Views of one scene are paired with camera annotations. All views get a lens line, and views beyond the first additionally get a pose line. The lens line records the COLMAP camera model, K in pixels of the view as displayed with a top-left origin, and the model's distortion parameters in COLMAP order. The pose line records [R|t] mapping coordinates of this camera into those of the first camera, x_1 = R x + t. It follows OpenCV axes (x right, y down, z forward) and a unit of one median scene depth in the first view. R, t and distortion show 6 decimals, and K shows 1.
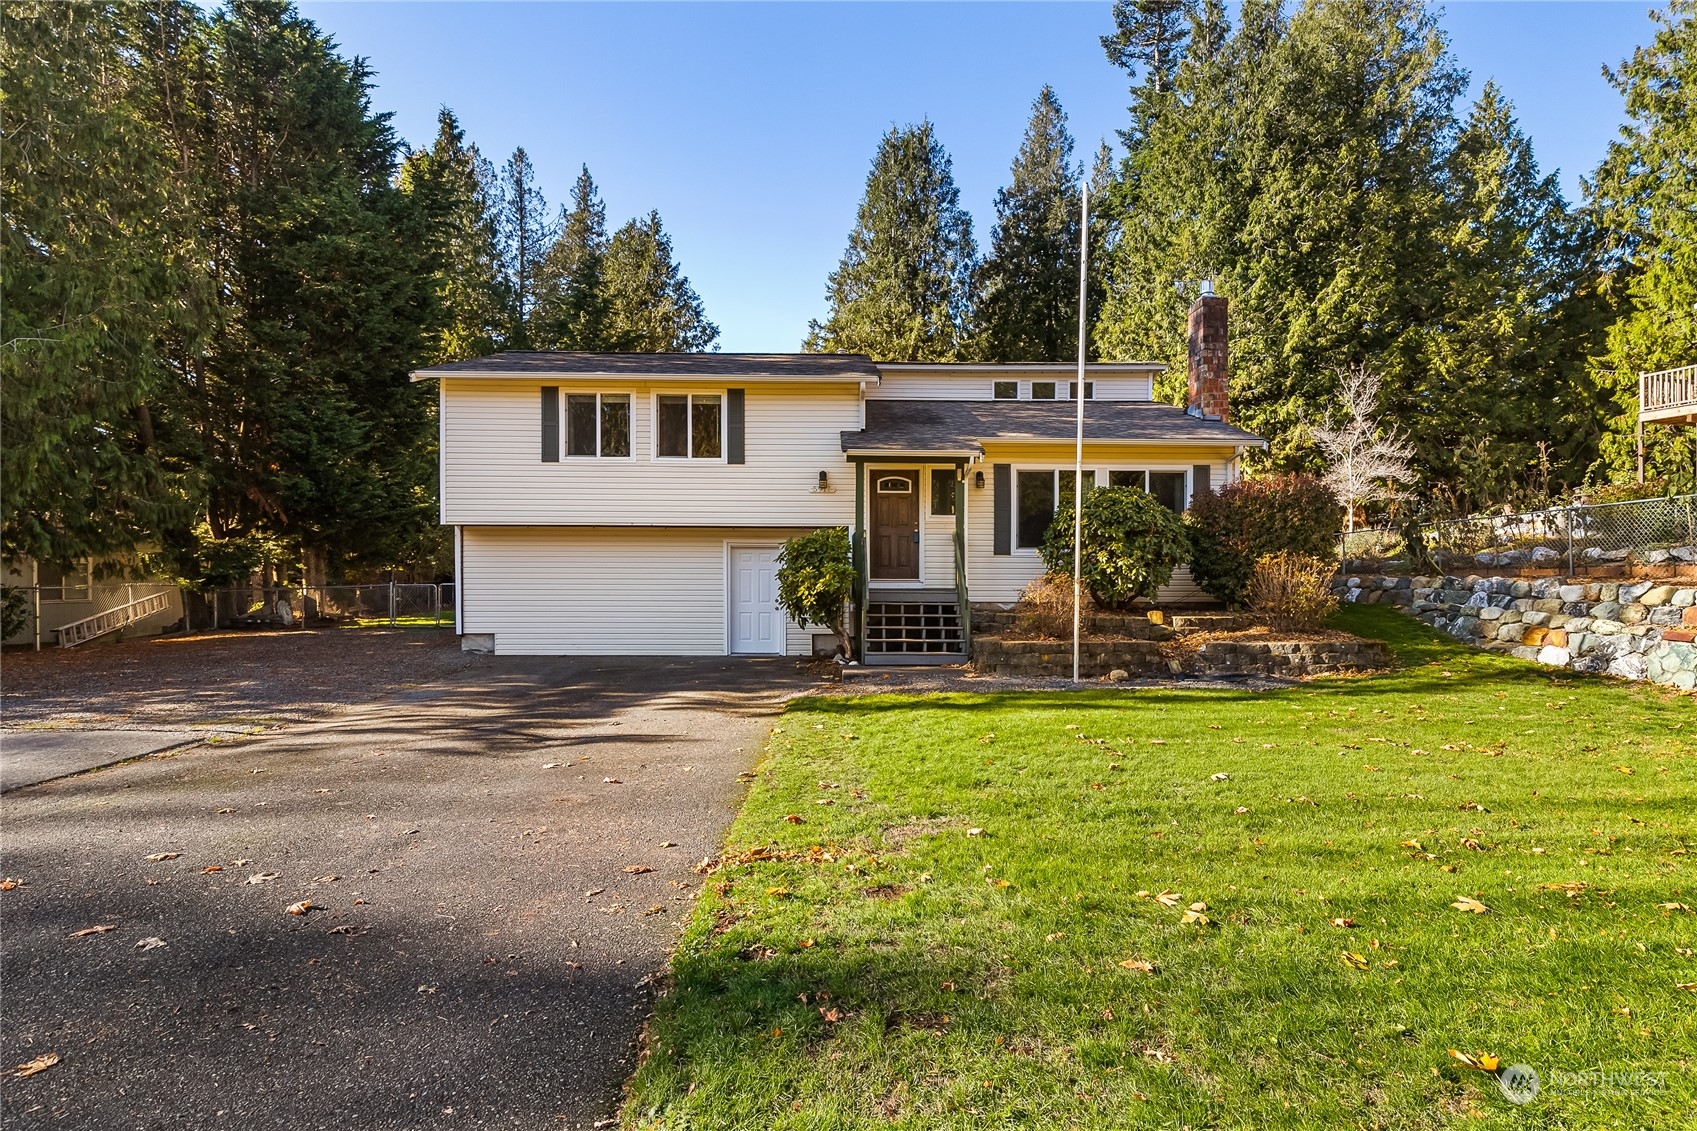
lens RADIAL K [[845.4, 0, 848.7], [0, 845.4, 622.1], [0, 0, 1]] dist [-0.002951, -0.000572]
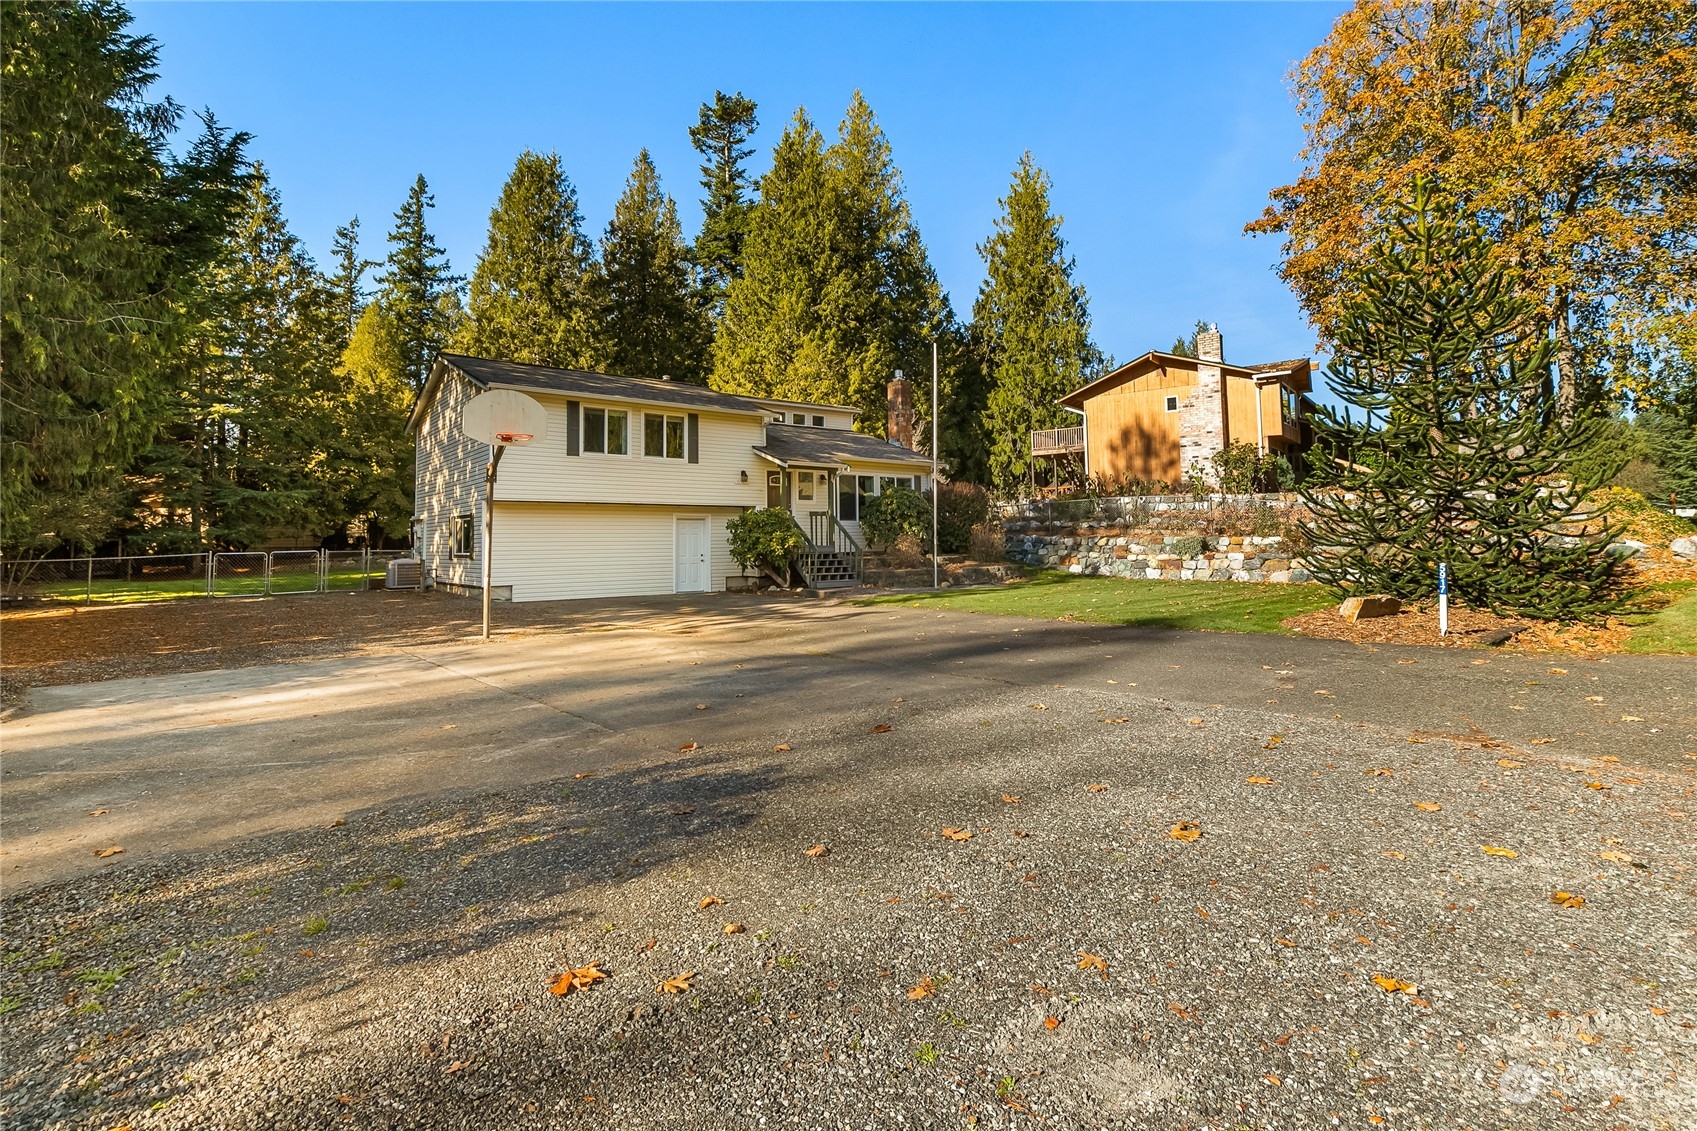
lens RADIAL K [[768.8, 0, 874.5], [0, 768.8, 553.5], [0, 0, 1]] dist [0.000392, 0.000174]
pose [[0.789085, -0.021689, 0.613900, -0.481326], [0.046924, 0.998585, -0.025035, 0.013890], [-0.612489, 0.048561, 0.788986, -0.173479]]
